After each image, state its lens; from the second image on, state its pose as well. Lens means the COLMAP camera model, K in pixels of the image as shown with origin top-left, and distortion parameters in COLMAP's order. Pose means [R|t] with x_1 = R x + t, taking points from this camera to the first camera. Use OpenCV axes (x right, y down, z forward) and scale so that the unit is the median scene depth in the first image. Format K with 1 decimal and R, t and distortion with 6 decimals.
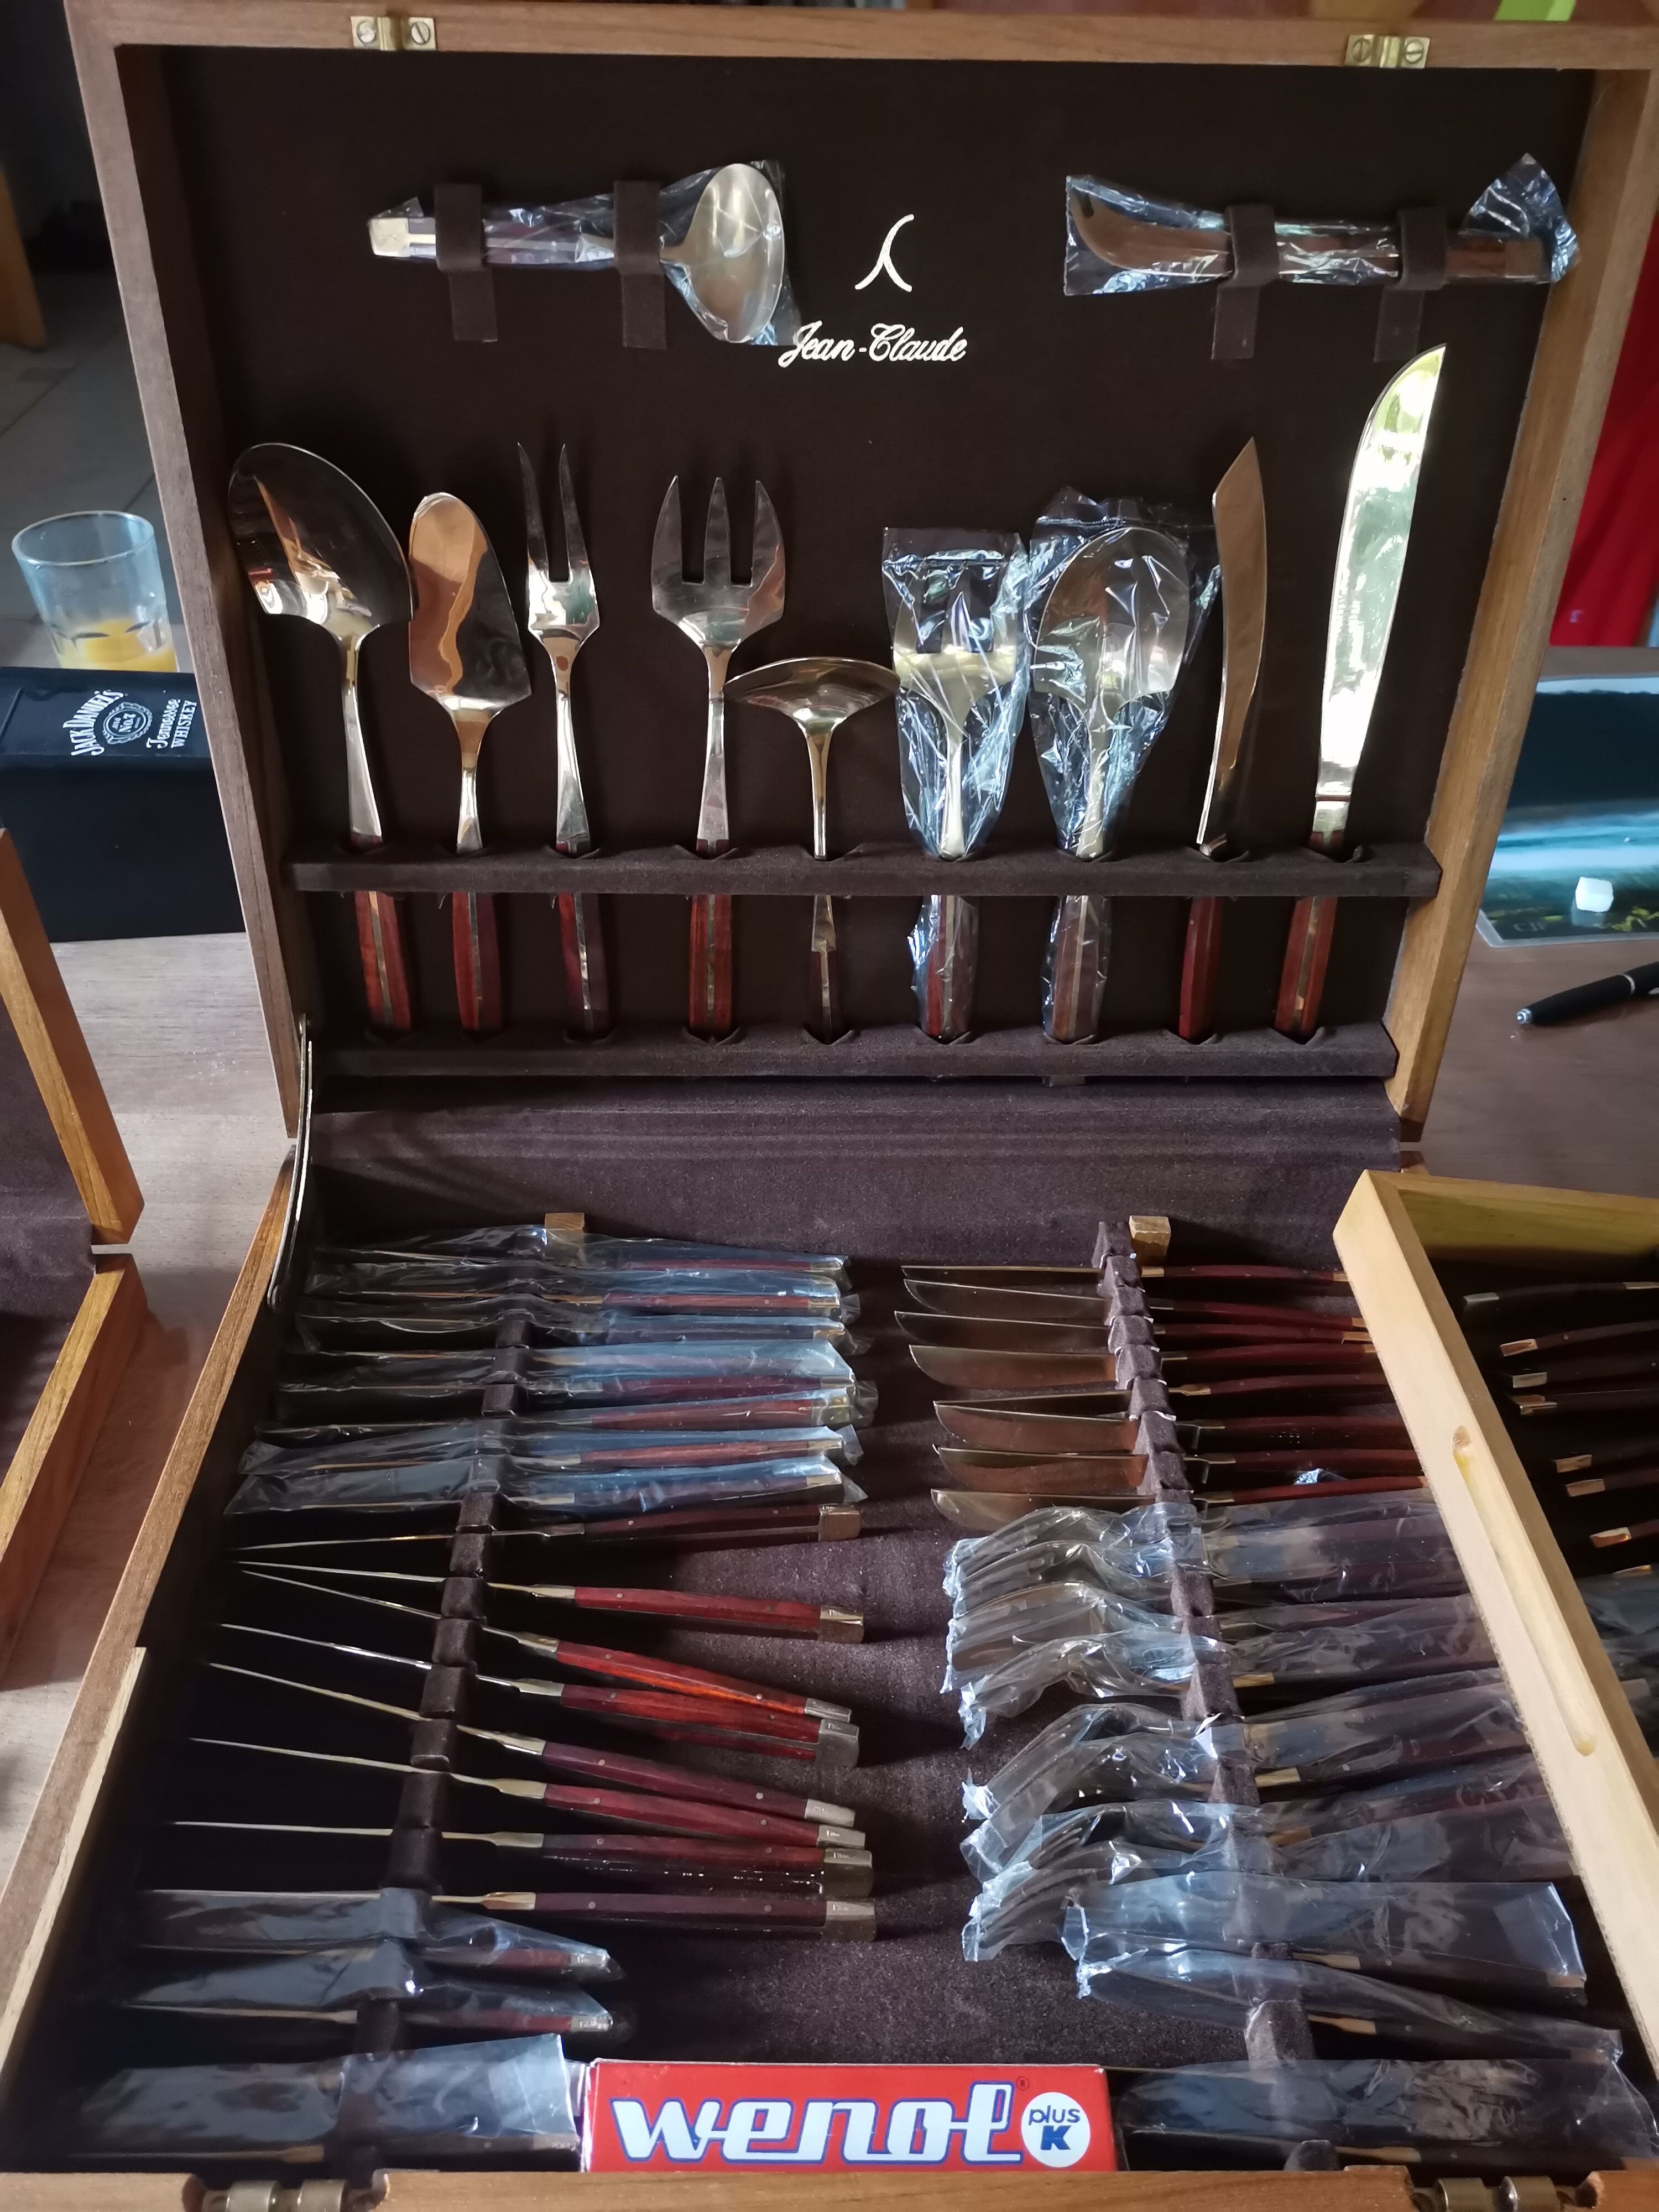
lens RADIAL K [[1680.2, 0, 829.5], [0, 1680.2, 1106.0], [0, 0, 1]] dist [0.077639, -0.103593]
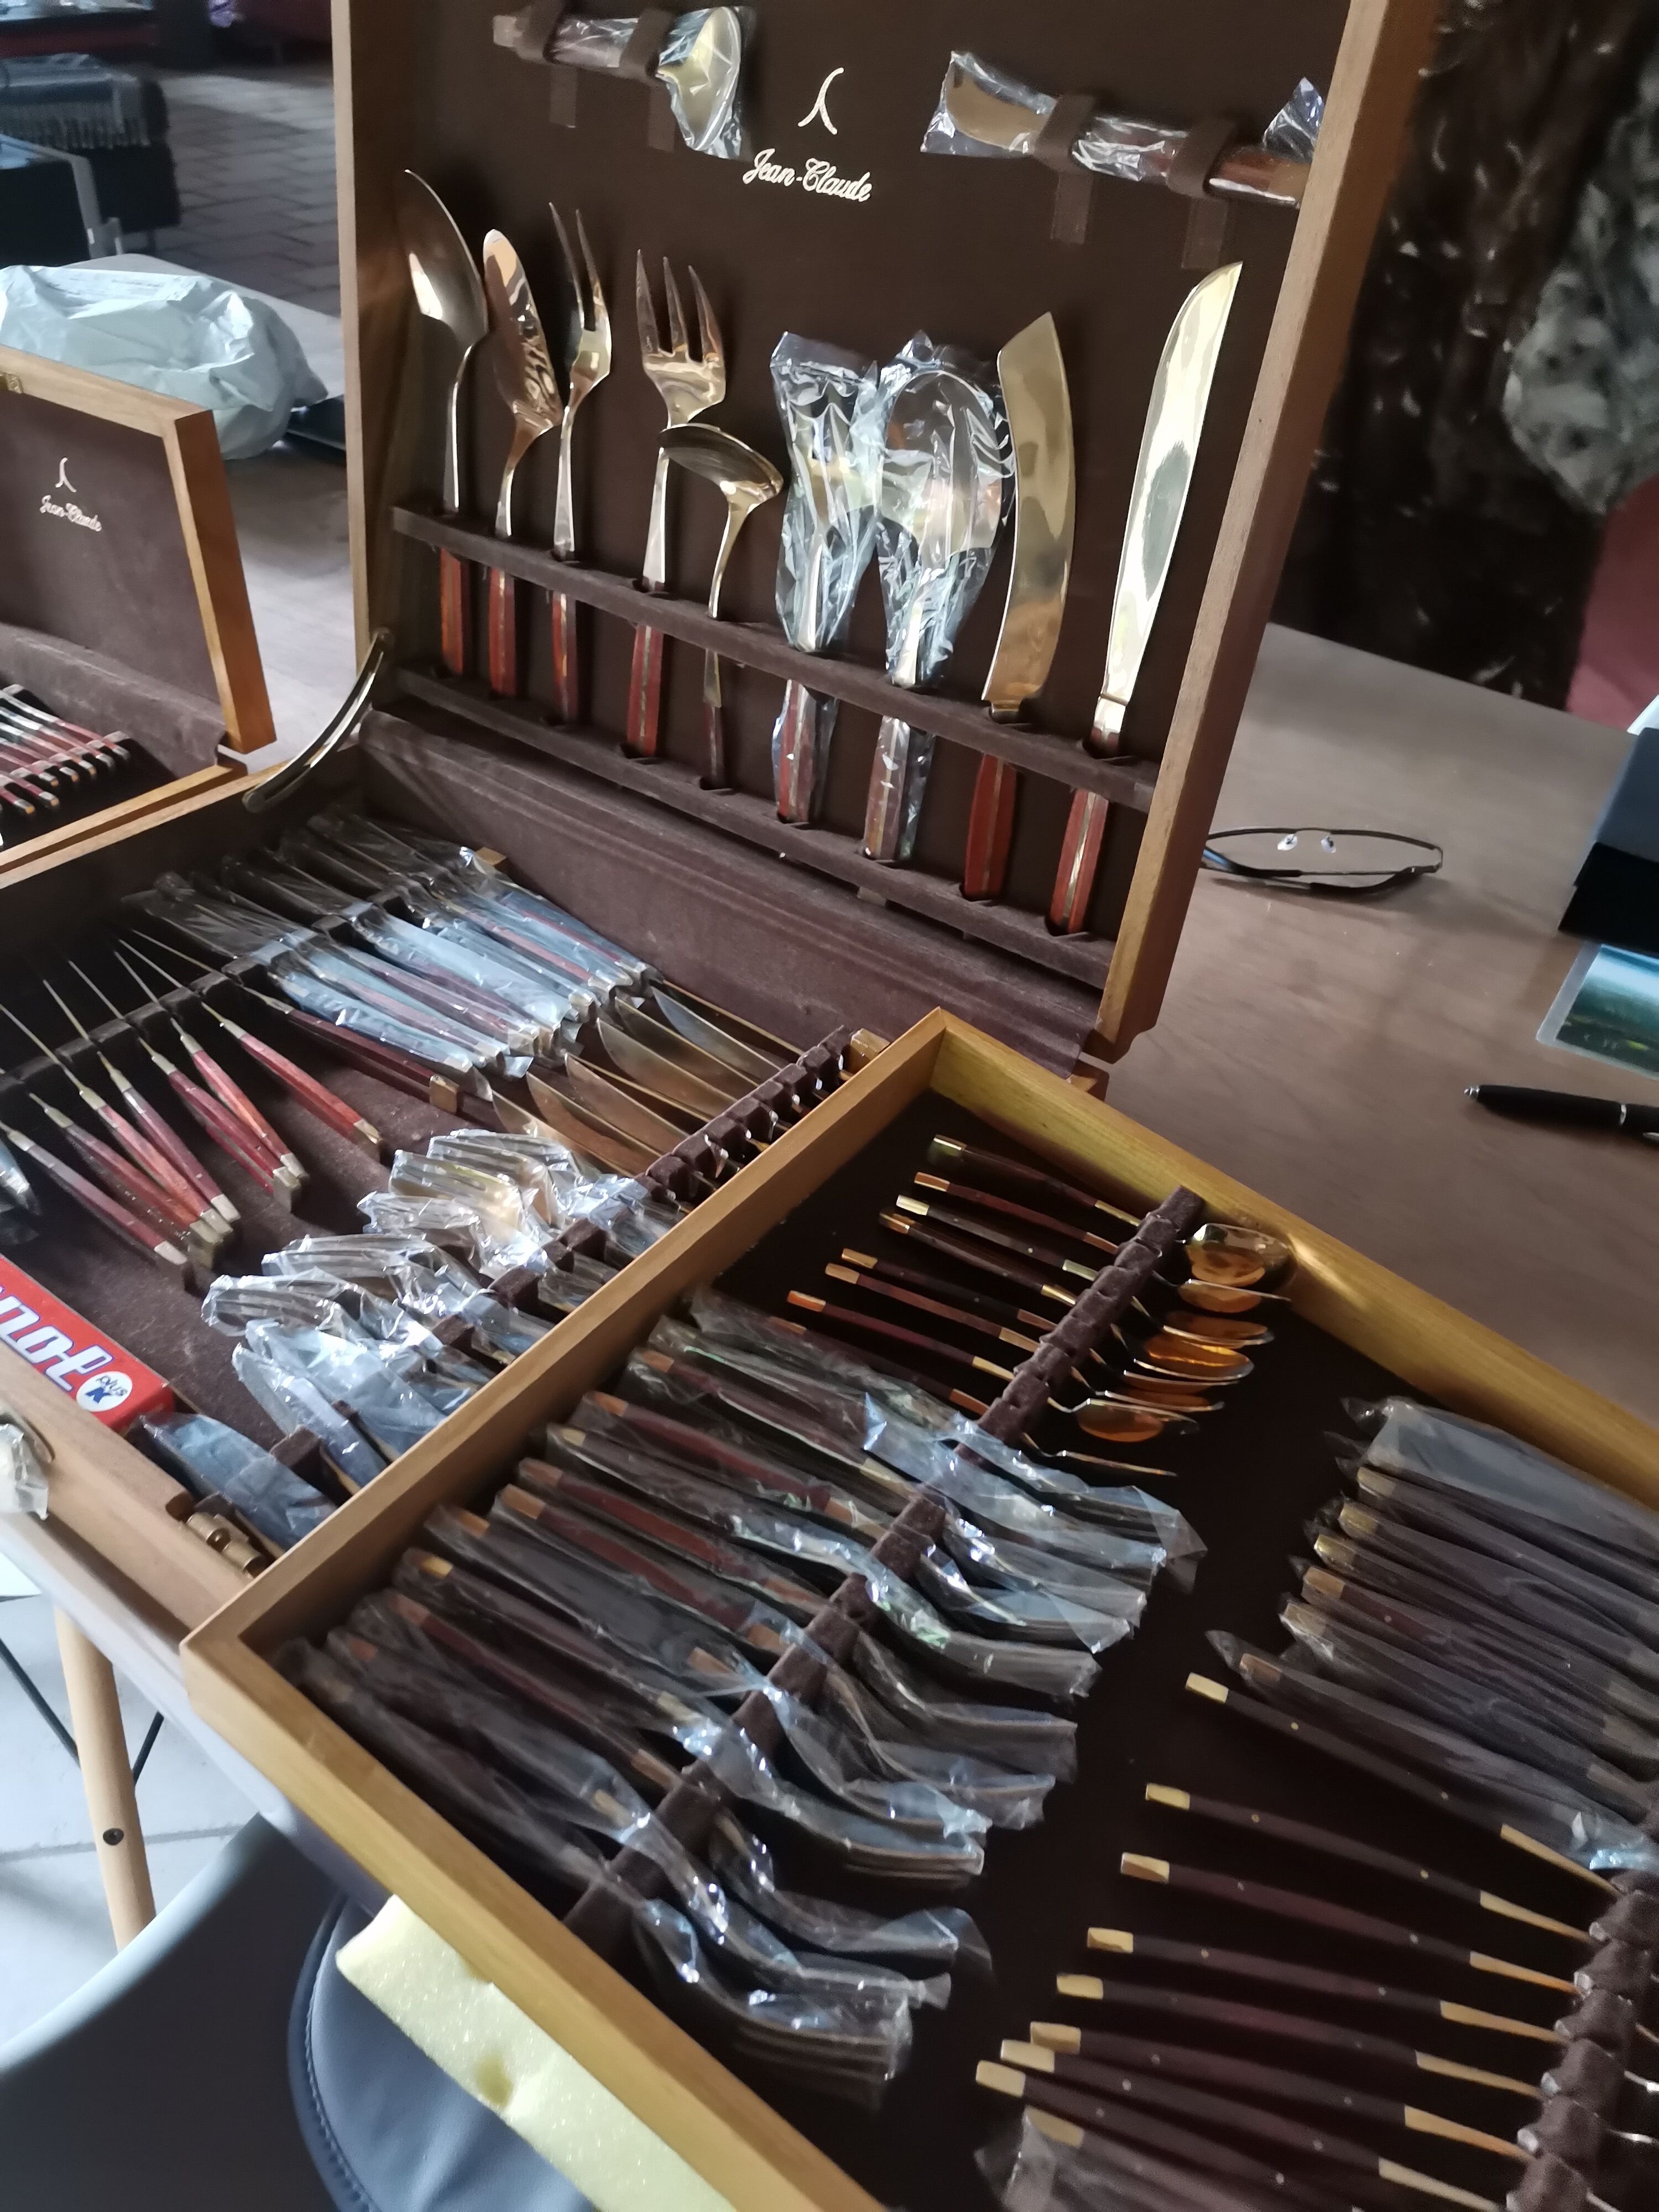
lens RADIAL K [[1680.2, 0, 829.5], [0, 1680.2, 1106.0], [0, 0, 1]] dist [0.077639, -0.103593]
pose [[0.795419, 0.400239, -0.455101, 0.838135], [-0.416434, 0.906514, 0.069396, 0.054265], [0.440330, 0.134321, 0.887732, 0.031938]]
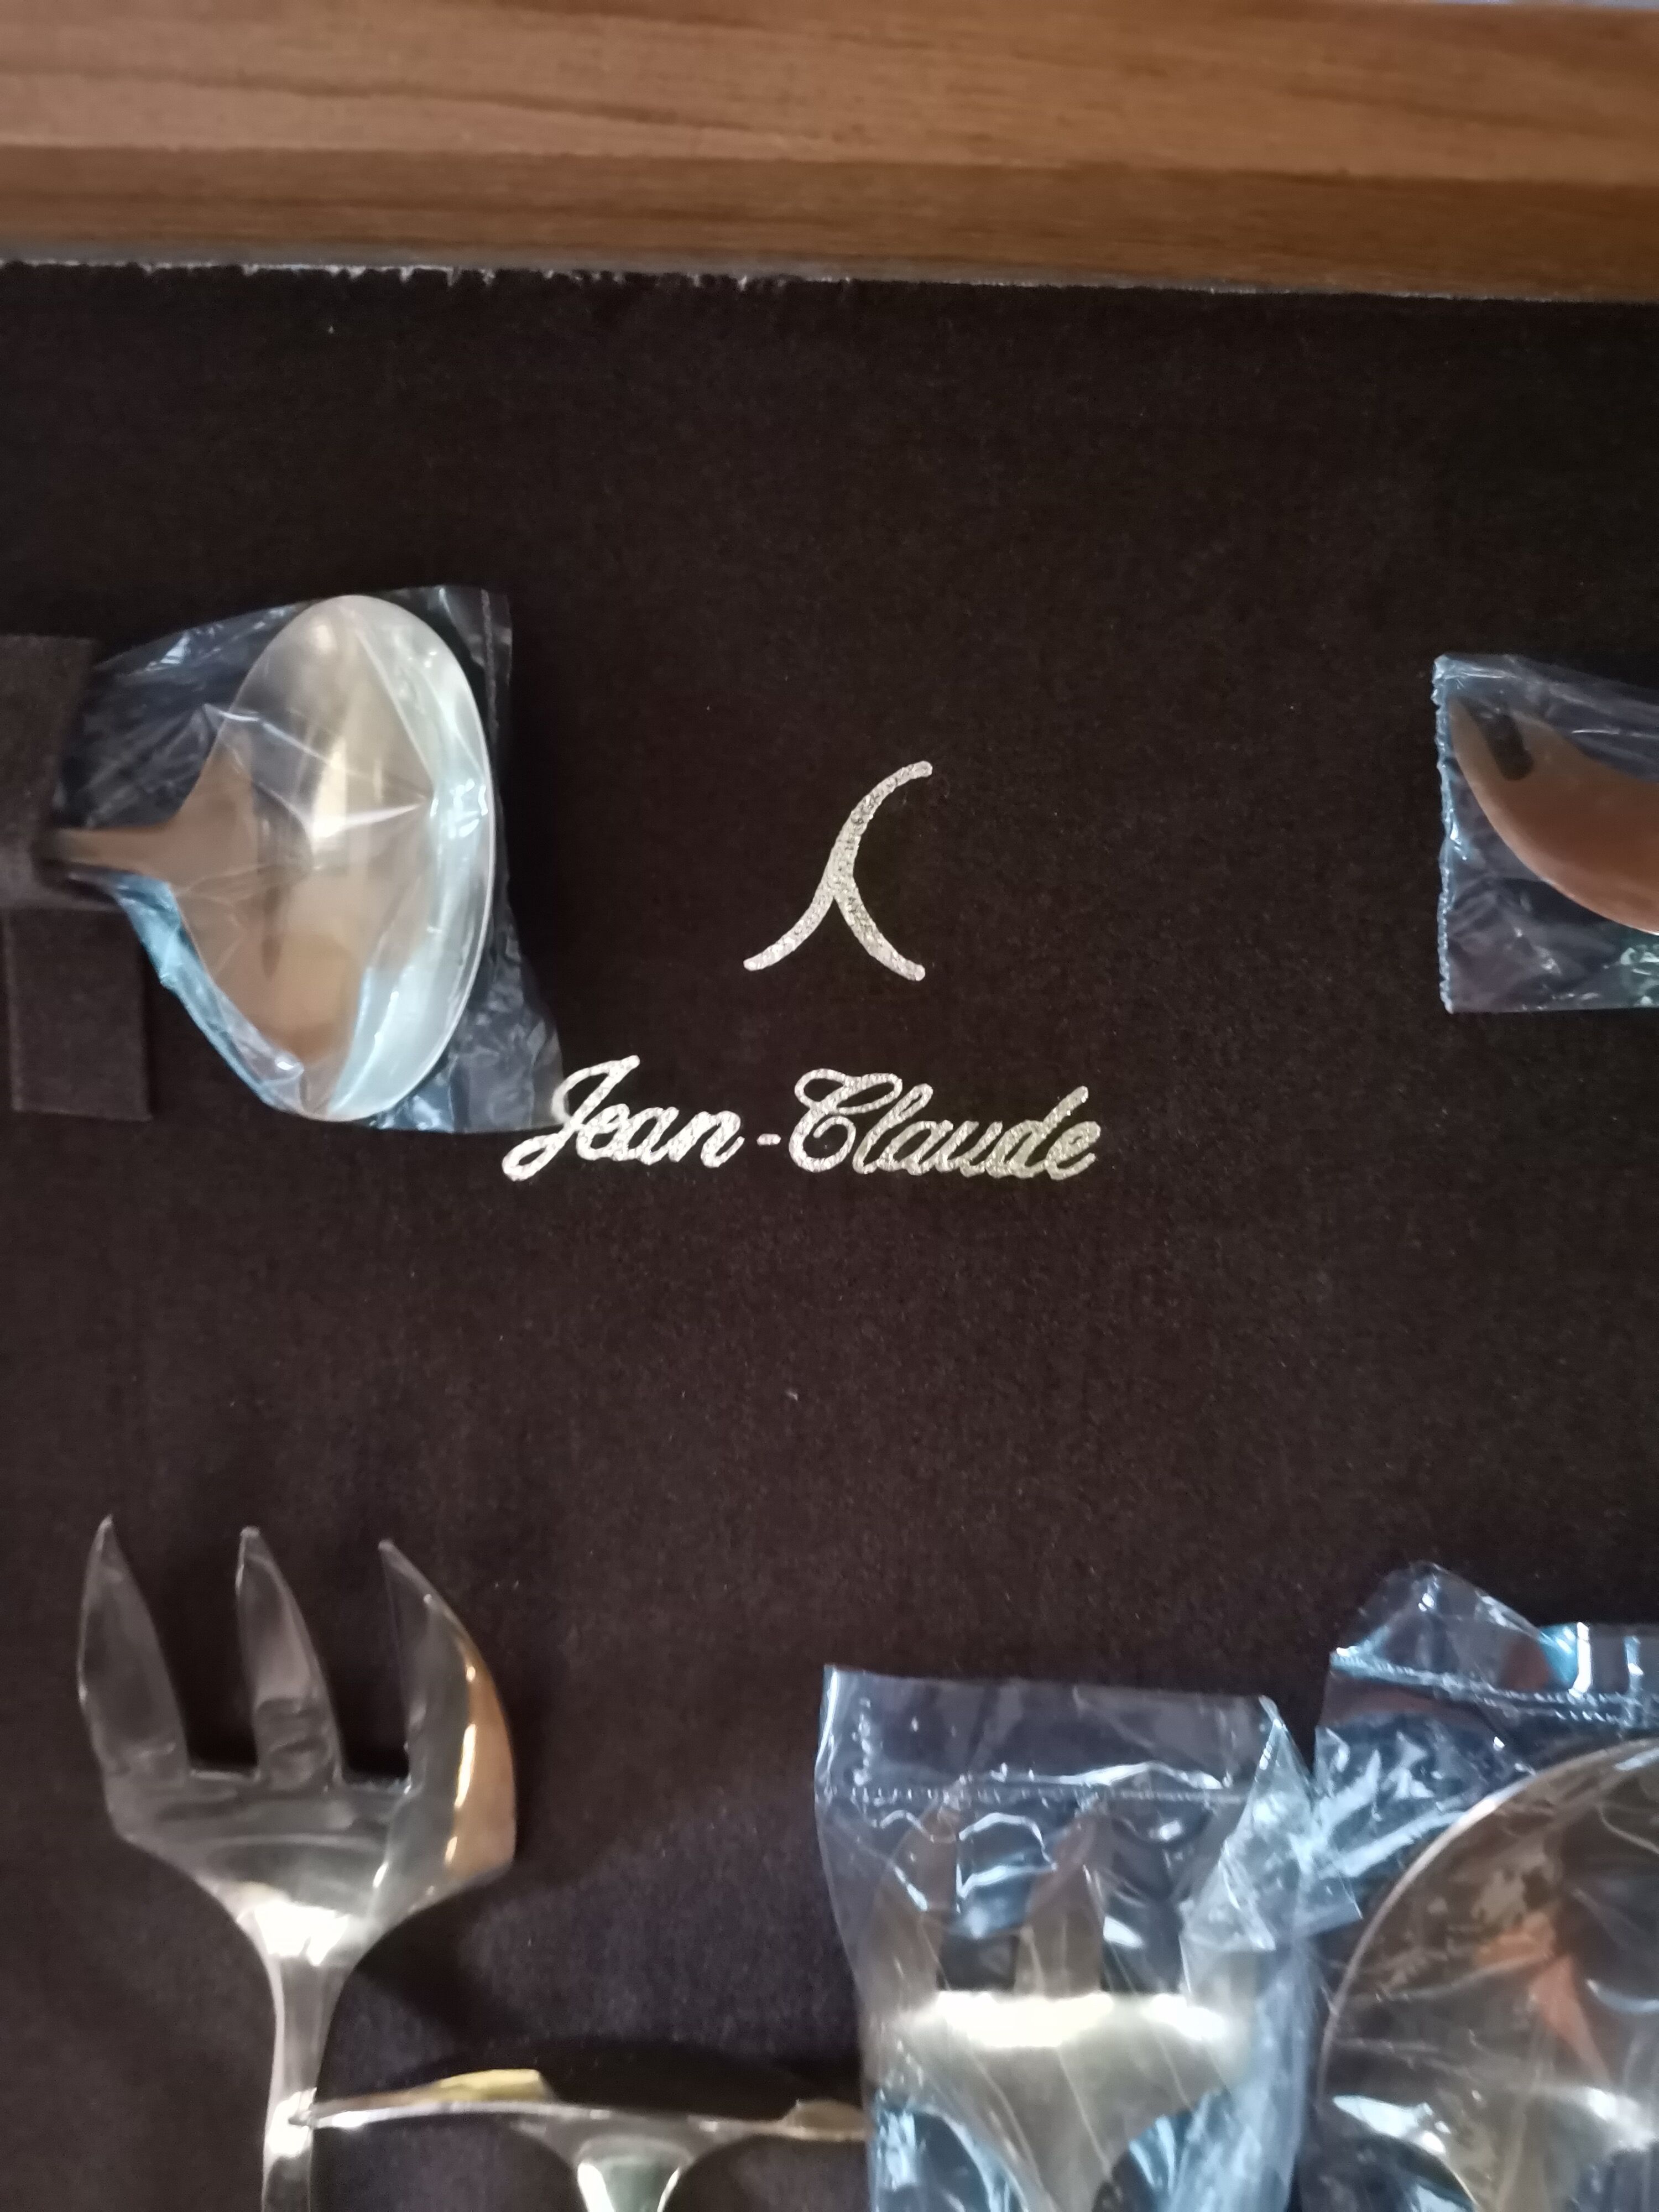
lens RADIAL K [[1680.2, 0, 829.5], [0, 1680.2, 1106.0], [0, 0, 1]] dist [0.077639, -0.103593]
pose [[0.998265, 0.030940, -0.050106, 0.046042], [-0.045110, 0.948715, -0.312897, -0.351383], [0.037855, 0.314614, 0.948465, 0.697362]]
